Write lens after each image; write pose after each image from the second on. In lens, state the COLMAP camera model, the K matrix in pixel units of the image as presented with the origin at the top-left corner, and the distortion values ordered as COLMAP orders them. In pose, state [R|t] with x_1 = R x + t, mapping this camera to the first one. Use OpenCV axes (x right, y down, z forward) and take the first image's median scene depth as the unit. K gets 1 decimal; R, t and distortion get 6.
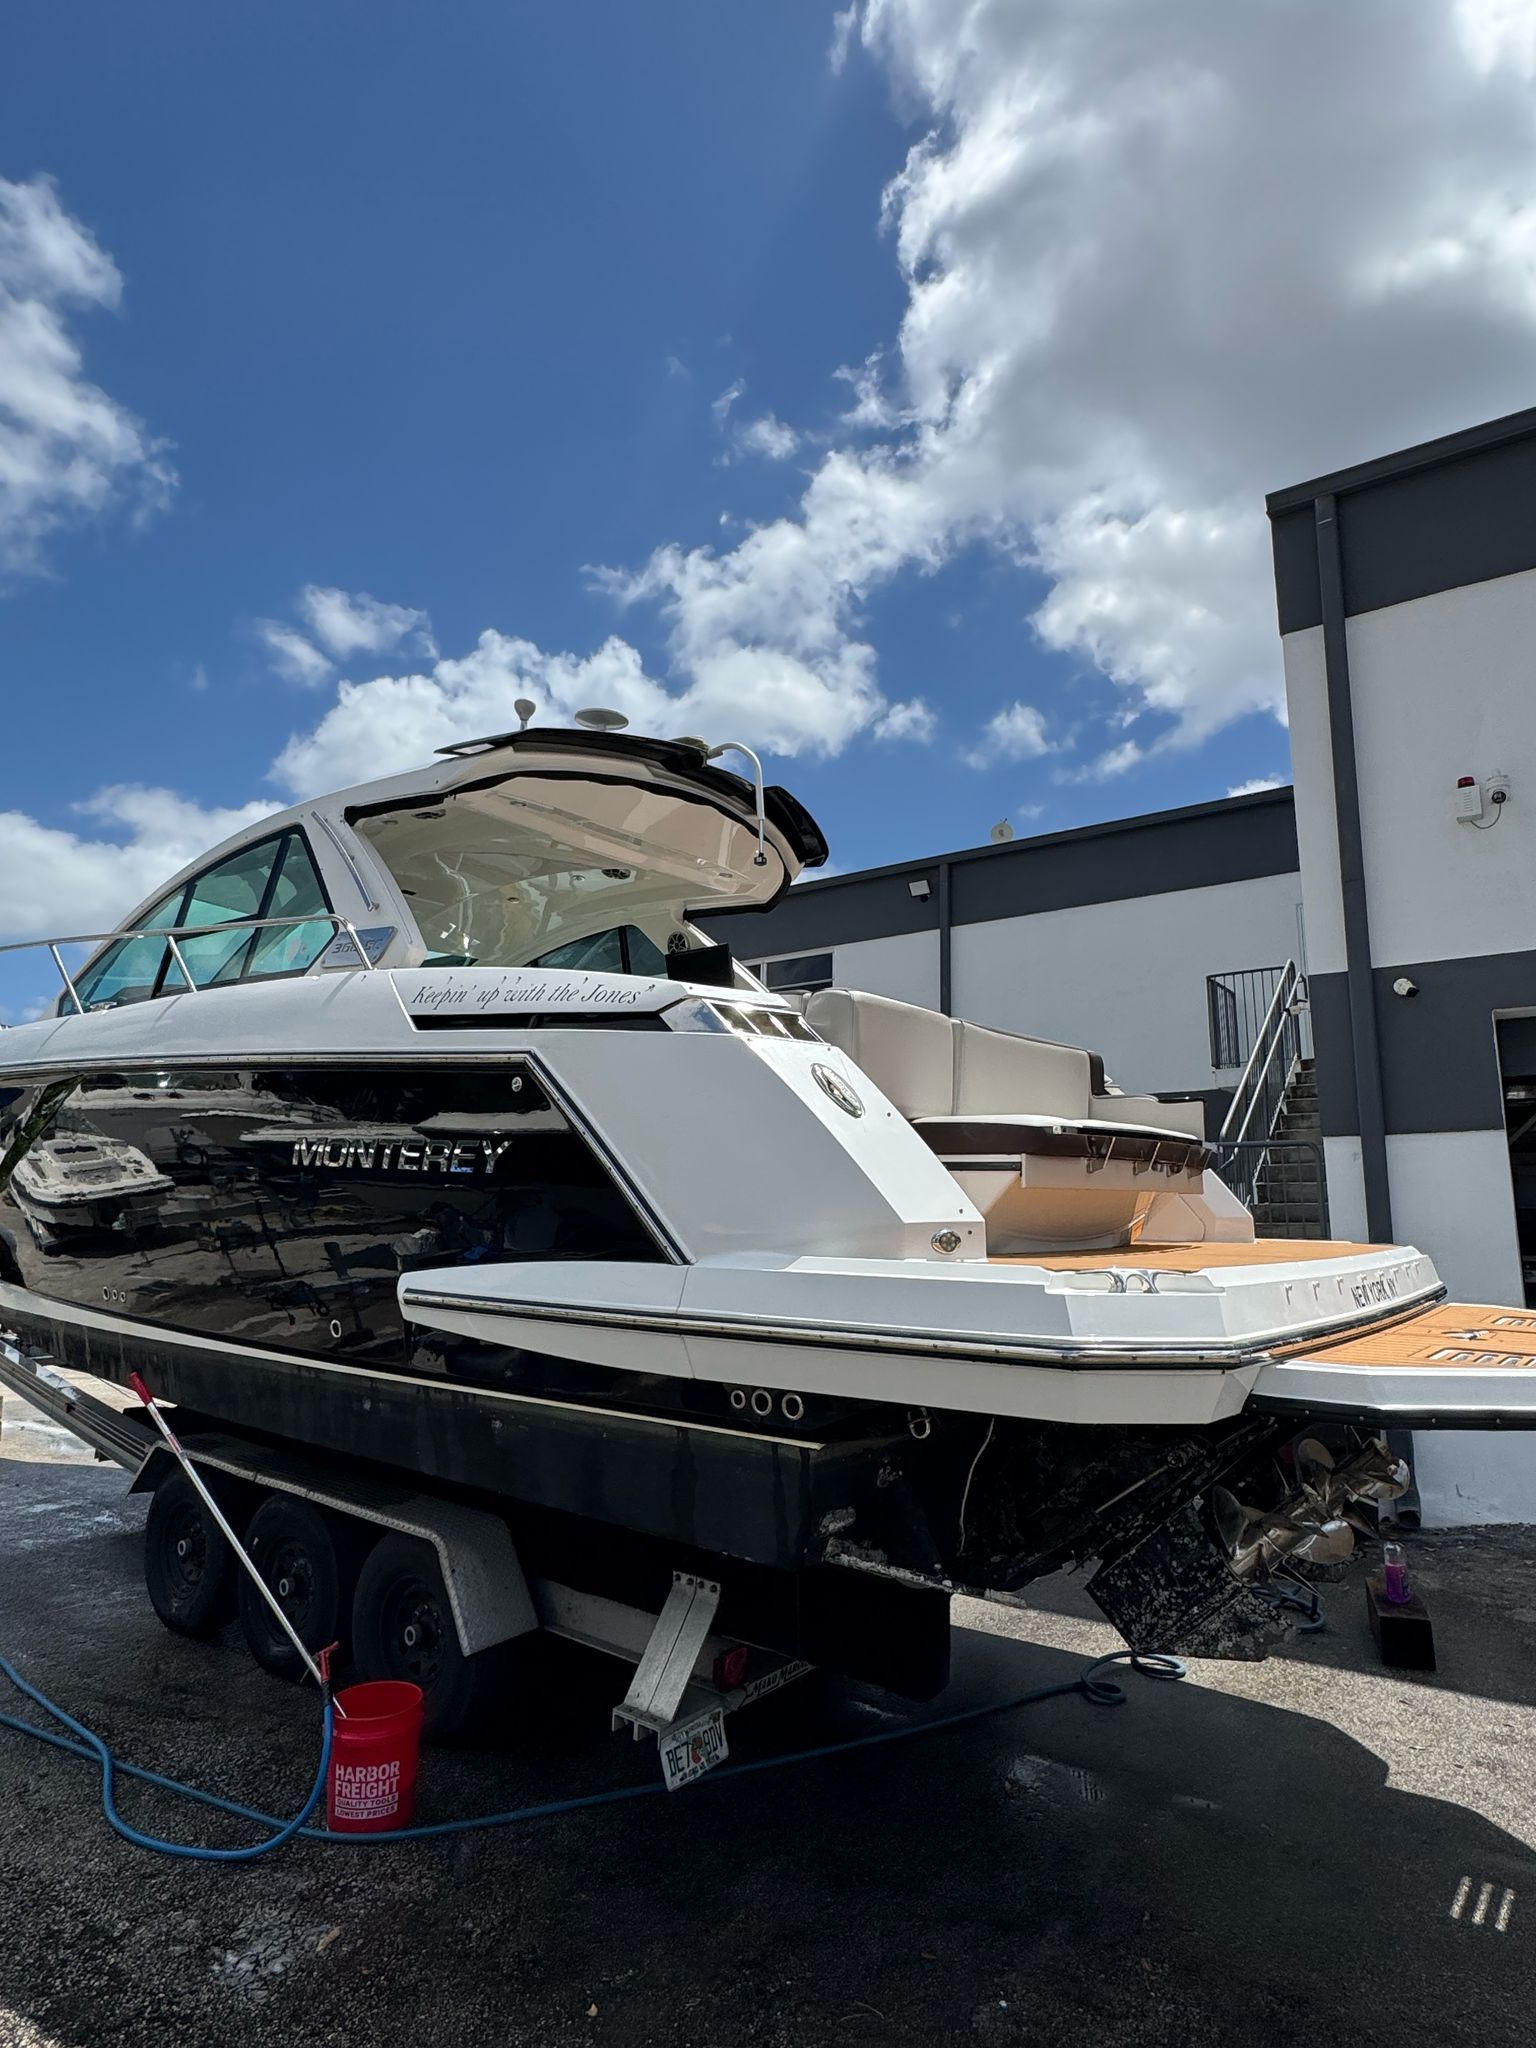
lens RADIAL K [[1182.4, 0, 768.0], [0, 1182.4, 1024.0], [0, 0, 1]] dist [0.001606, -0.002582]
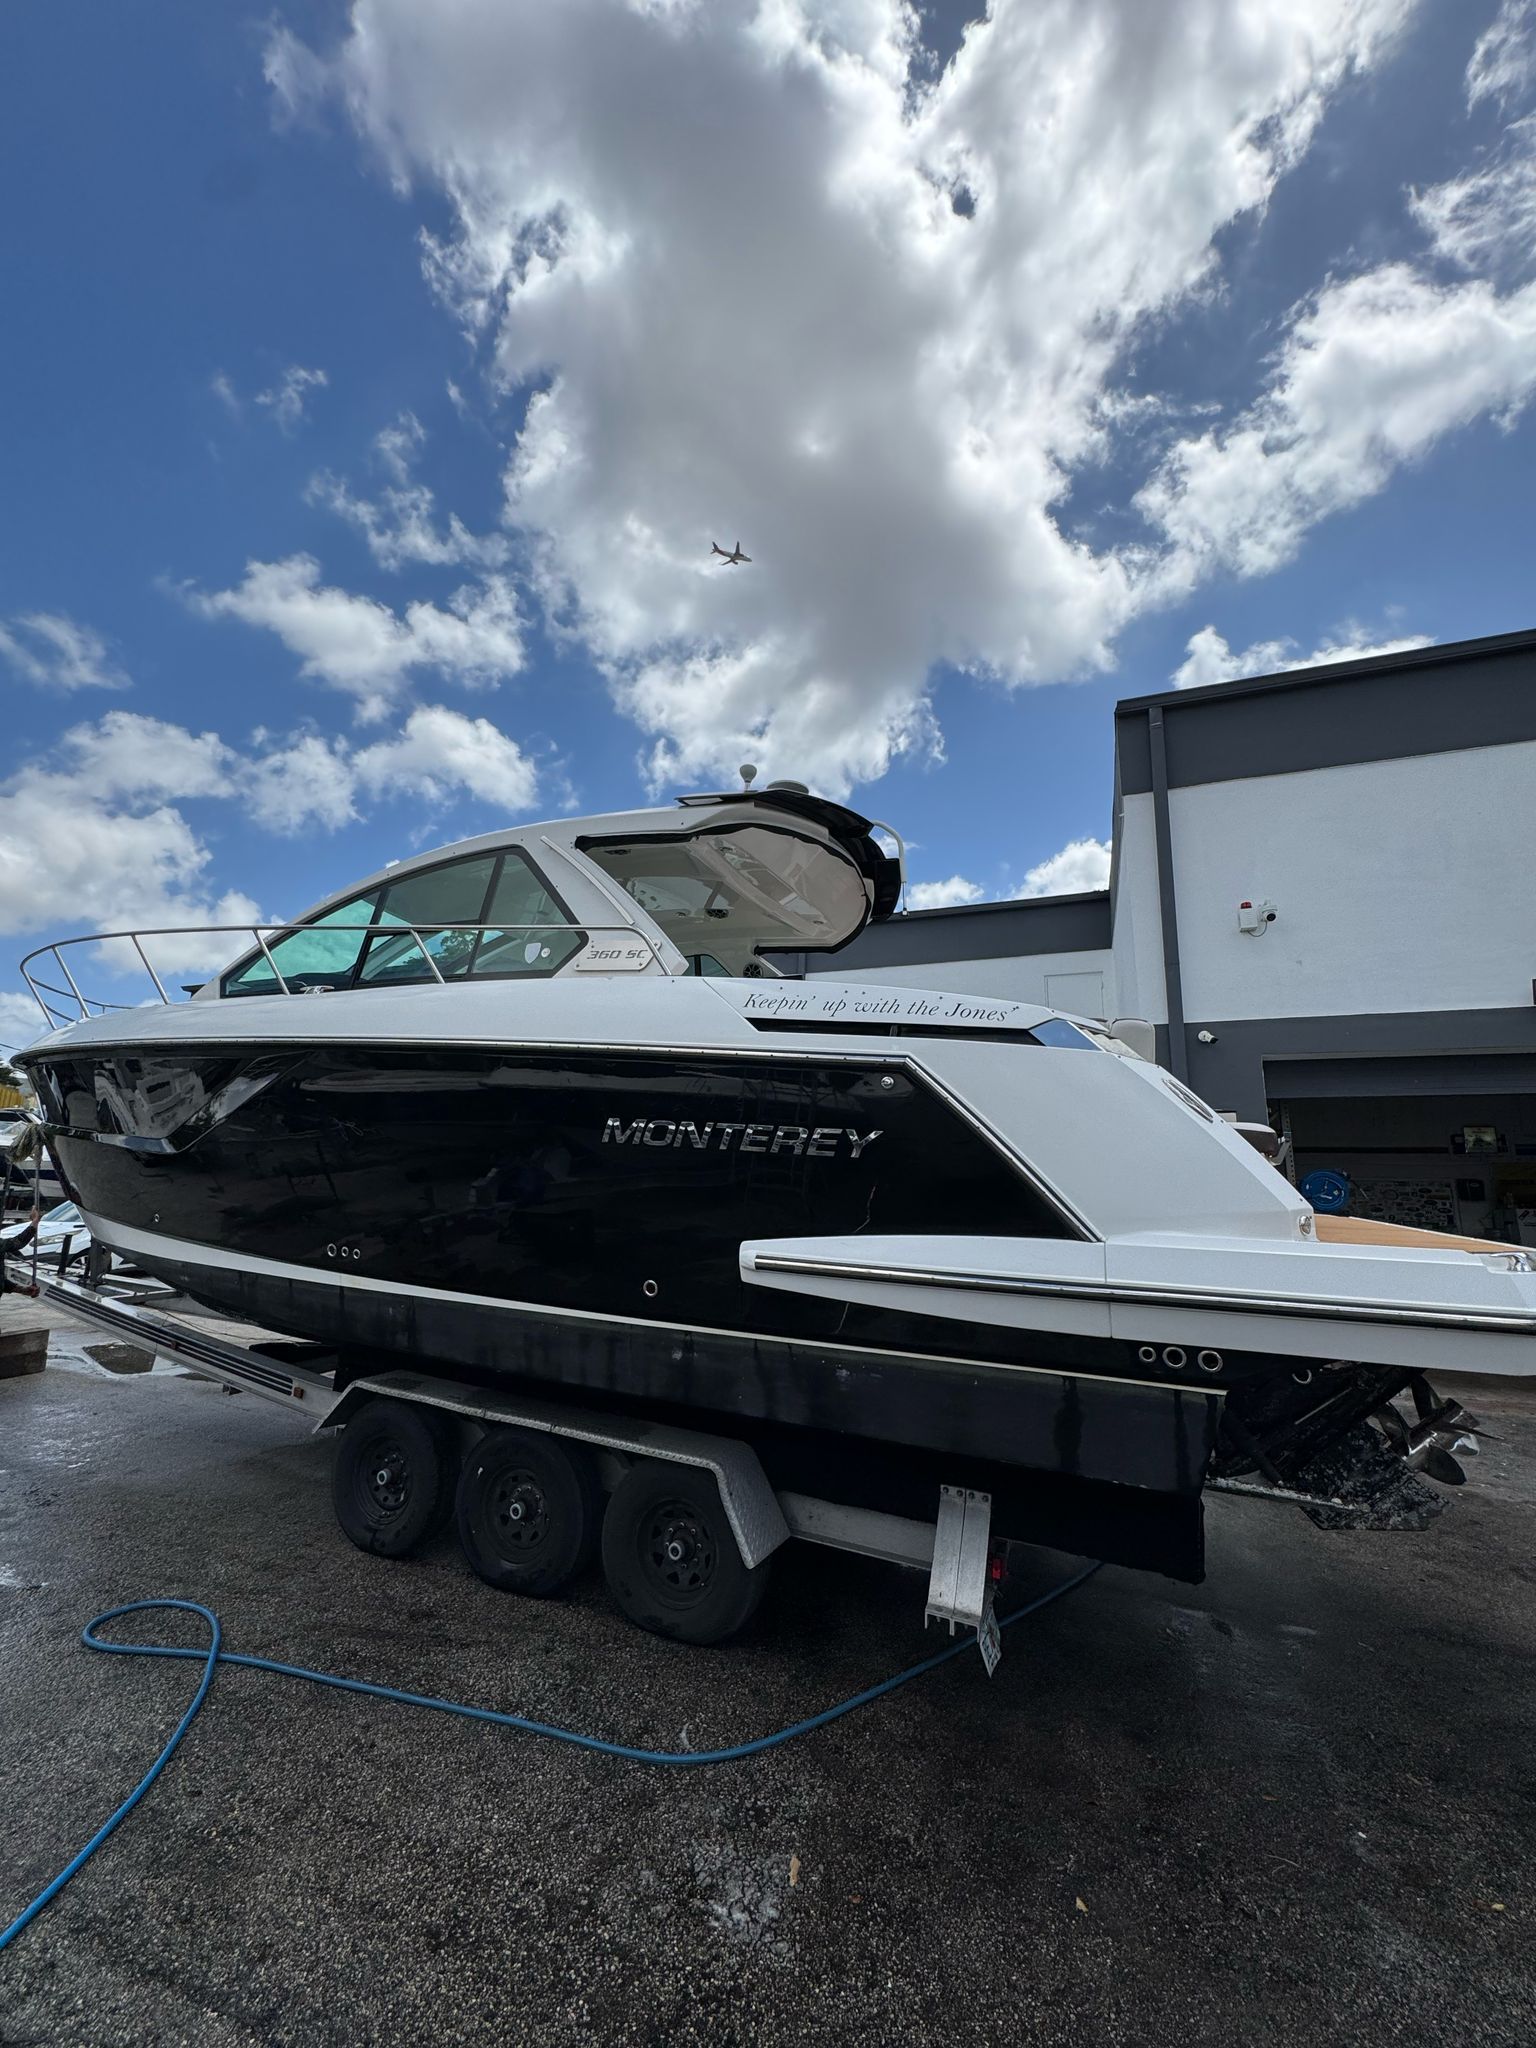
lens RADIAL K [[825.8, 0, 768.0], [0, 825.8, 1024.0], [0, 0, 1]] dist [-0.003600, 0.001133]
pose [[0.969667, 0.061063, 0.236681, -0.499616], [-0.057268, 0.998097, -0.022884, 0.017312], [-0.237628, 0.008635, 0.971318, 0.216761]]
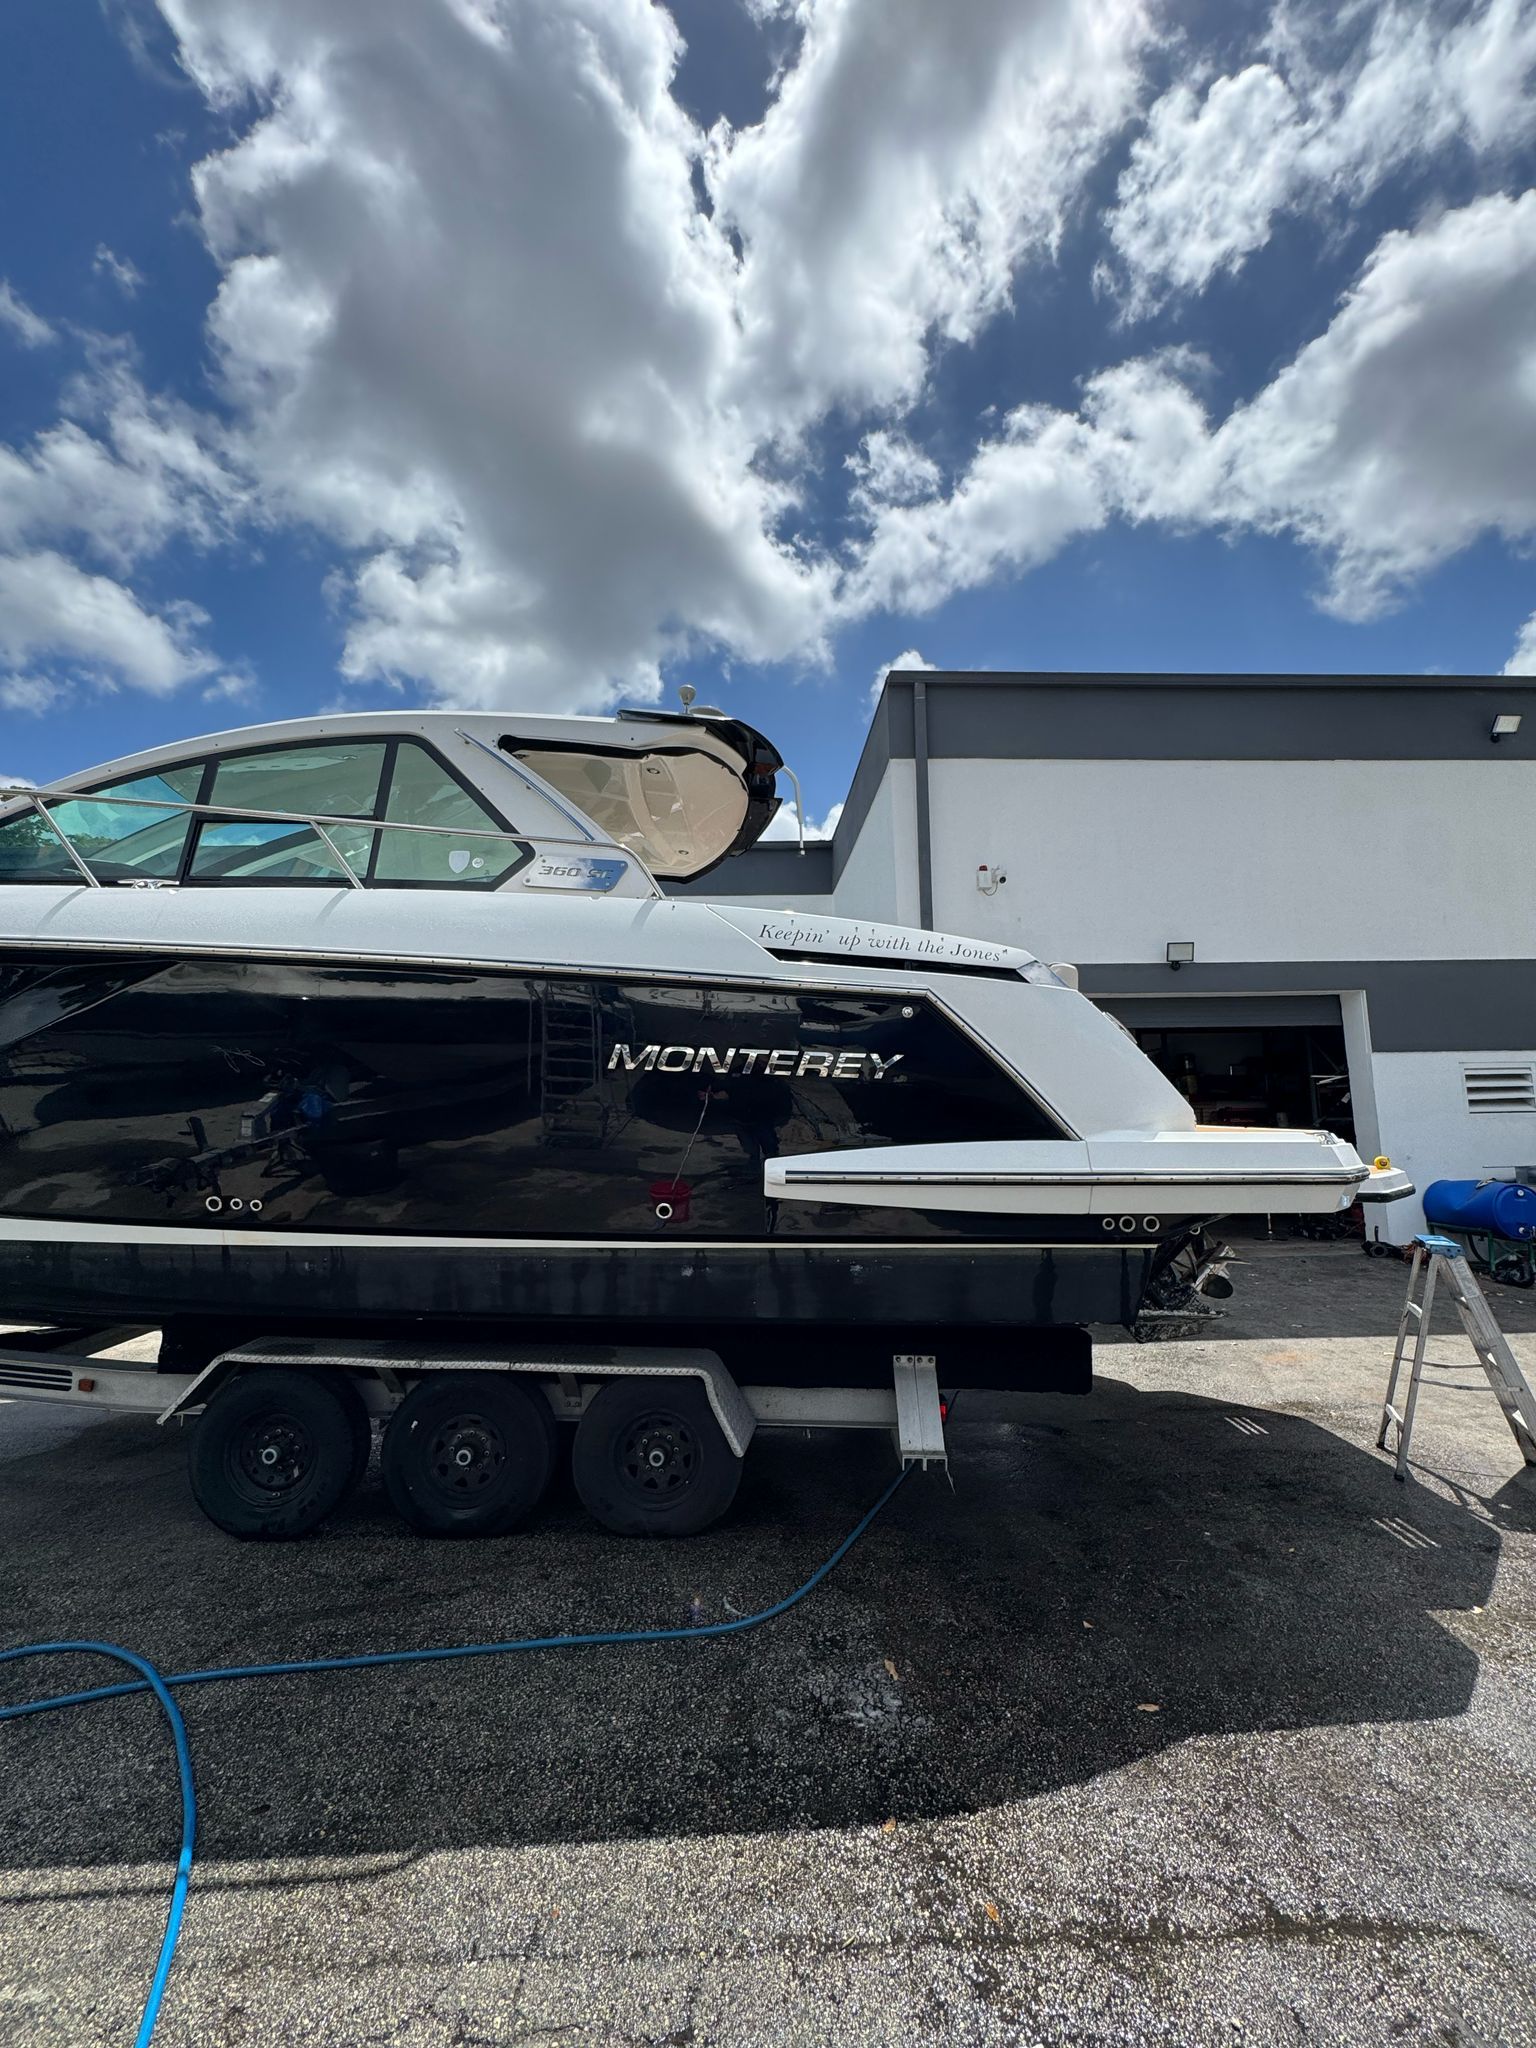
lens RADIAL K [[825.8, 0, 768.0], [0, 825.8, 1024.0], [0, 0, 1]] dist [-0.003600, 0.001133]
pose [[0.791799, 0.048598, 0.608845, -0.853315], [-0.085340, 0.995854, 0.031495, 0.046196], [-0.604791, -0.076897, 0.792663, 0.342177]]
